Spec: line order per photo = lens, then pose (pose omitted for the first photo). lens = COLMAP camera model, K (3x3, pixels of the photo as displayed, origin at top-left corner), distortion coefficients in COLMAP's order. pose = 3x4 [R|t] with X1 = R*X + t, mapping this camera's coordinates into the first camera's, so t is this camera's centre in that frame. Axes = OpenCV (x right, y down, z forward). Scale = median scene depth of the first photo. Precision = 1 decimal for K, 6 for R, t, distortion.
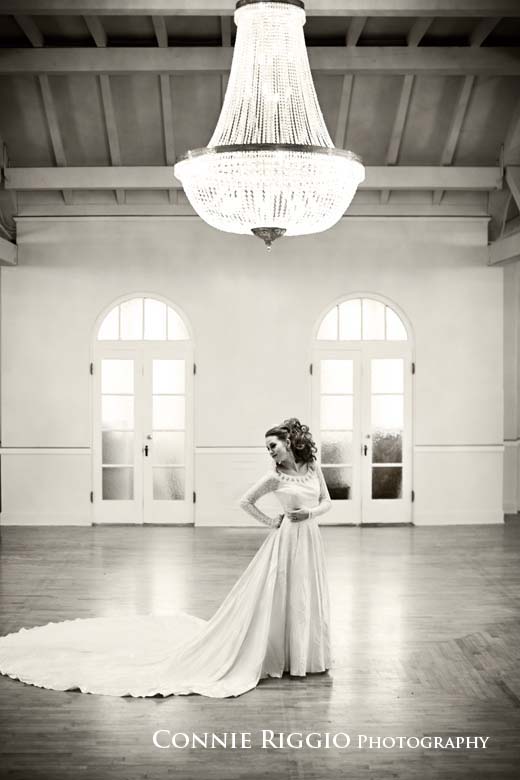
lens RADIAL K [[1199.3, 0, 260.0], [0, 1199.3, 390.0], [0, 0, 1]] dist [-0.162068, -0.008626]
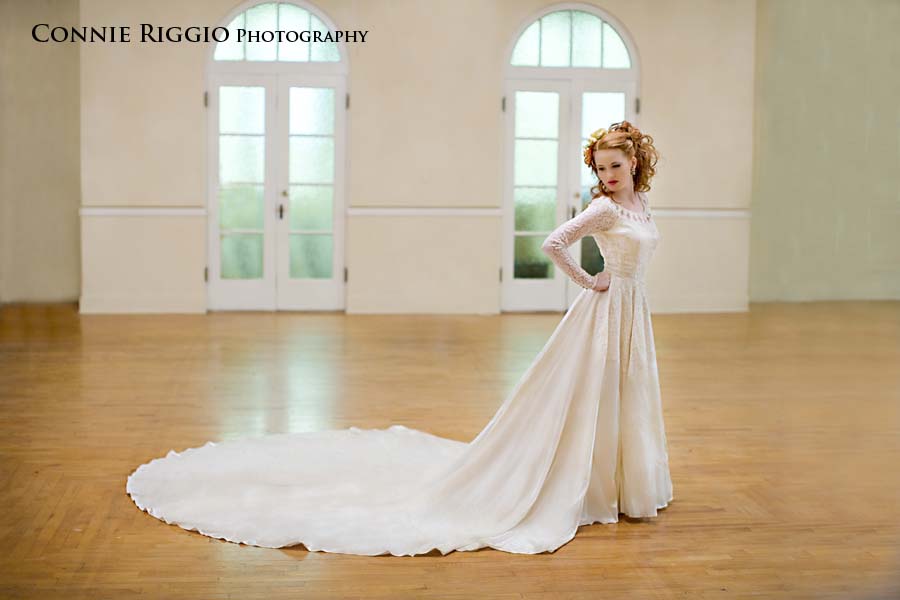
lens RADIAL K [[1383.8, 0, 450.0], [0, 1383.8, 300.0], [0, 0, 1]] dist [-0.162068, -0.008626]
pose [[0.994820, 0.002836, 0.101614, -0.077618], [-0.011731, 0.996135, 0.087044, 0.029923], [-0.100975, -0.087785, 0.991009, 0.142882]]
